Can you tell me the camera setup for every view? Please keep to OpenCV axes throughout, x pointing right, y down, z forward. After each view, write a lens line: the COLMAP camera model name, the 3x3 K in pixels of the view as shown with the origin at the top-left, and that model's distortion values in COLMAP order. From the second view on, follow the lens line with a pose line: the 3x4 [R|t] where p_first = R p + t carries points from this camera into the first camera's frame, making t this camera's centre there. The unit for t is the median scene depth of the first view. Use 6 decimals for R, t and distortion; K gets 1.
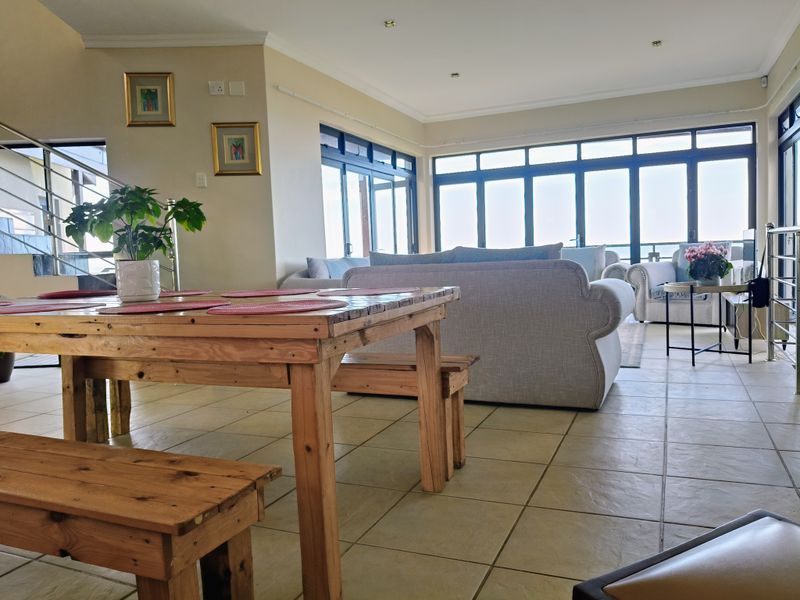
lens RADIAL K [[614.6, 0, 400.0], [0, 614.6, 300.0], [0, 0, 1]] dist [-0.014544, -0.007294]
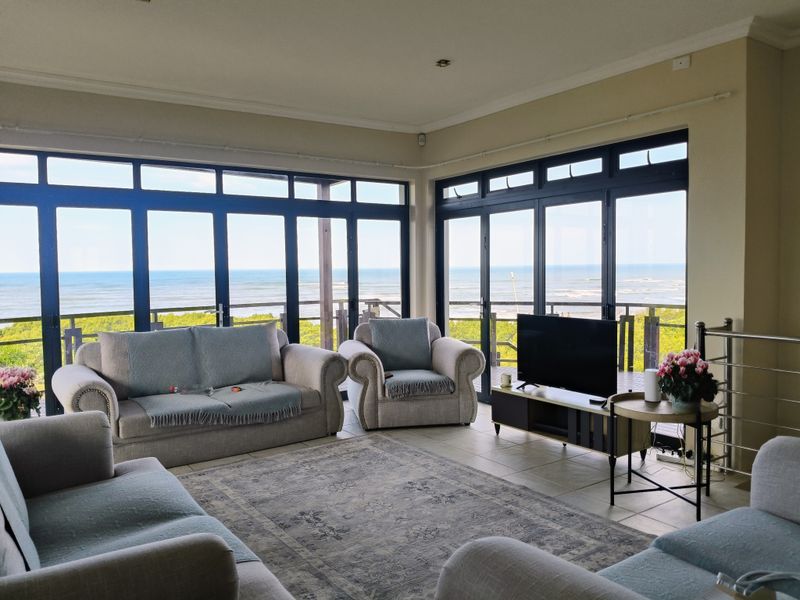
lens RADIAL K [[614.1, 0, 400.0], [0, 614.1, 300.0], [0, 0, 1]] dist [0.112835, -0.000296]
pose [[0.537907, -0.013235, 0.842900, -0.195834], [0.061627, 0.997819, -0.023660, -0.092335], [-0.840748, 0.064672, 0.537550, 0.513807]]
